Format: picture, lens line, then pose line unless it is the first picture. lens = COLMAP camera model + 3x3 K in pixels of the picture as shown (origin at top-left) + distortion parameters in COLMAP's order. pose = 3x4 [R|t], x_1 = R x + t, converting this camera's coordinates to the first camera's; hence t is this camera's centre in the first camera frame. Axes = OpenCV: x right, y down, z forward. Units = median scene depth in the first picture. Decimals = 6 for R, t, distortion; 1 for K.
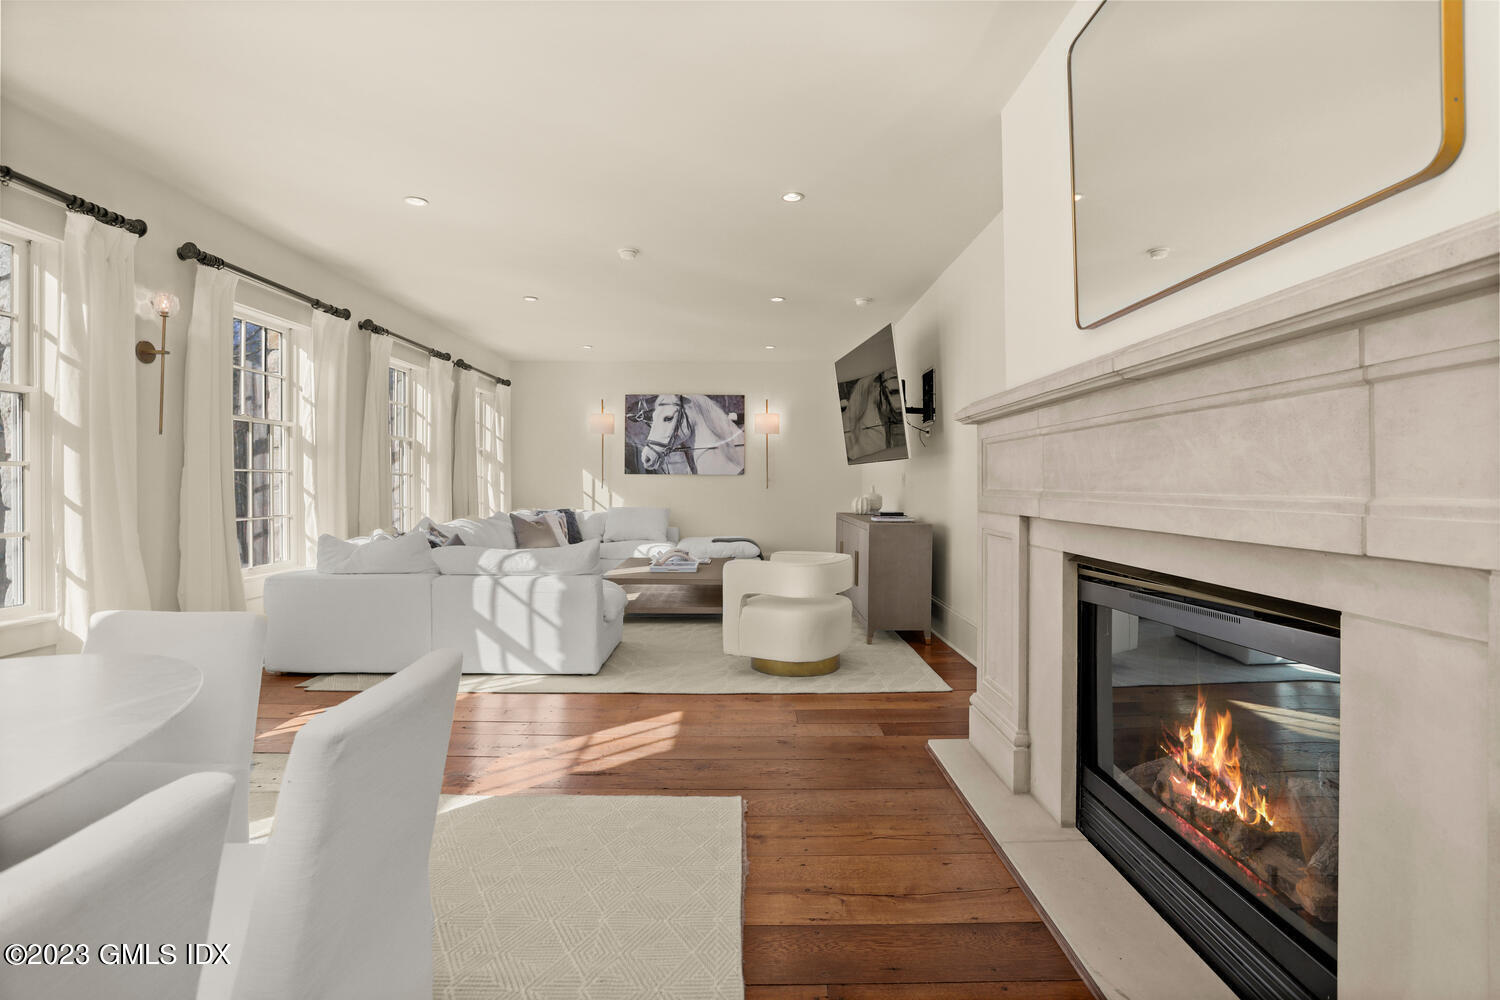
lens RADIAL K [[729.5, 0, 751.9], [0, 729.5, 485.0], [0, 0, 1]] dist [-0.002437, -0.000040]
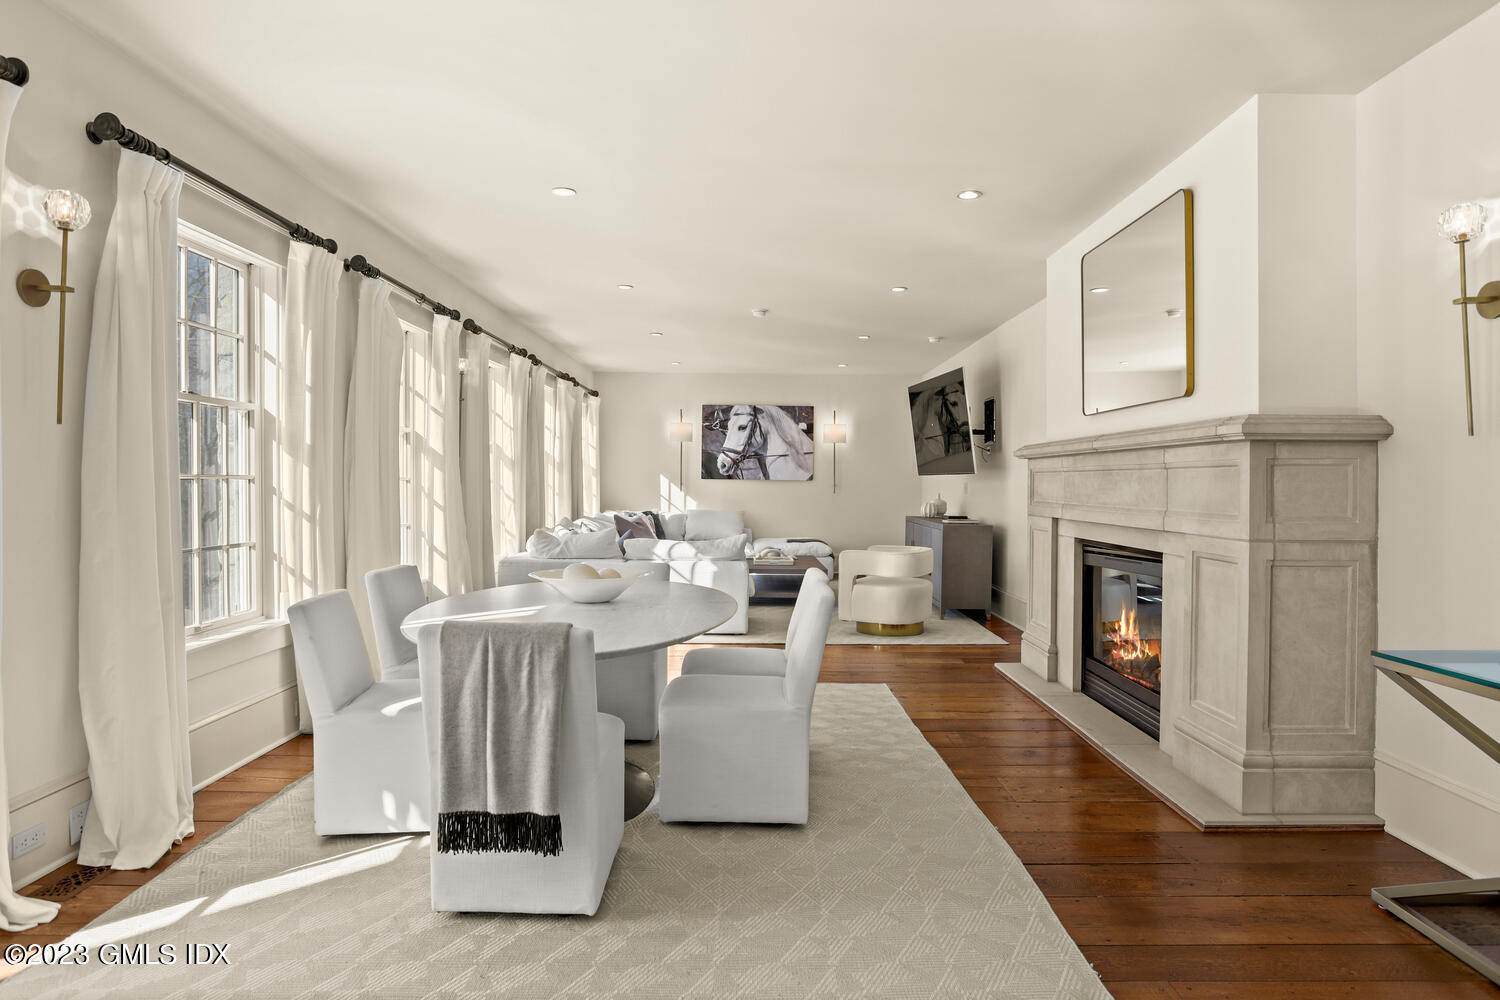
lens RADIAL K [[886.8, 0, 752.0], [0, 886.8, 483.5], [0, 0, 1]] dist [0.003740, 0.000434]
pose [[0.999936, 0.009151, -0.006626, -0.094794], [-0.009151, 0.999958, -0.000011, -0.009055], [0.006626, 0.000072, 0.999978, -0.318127]]
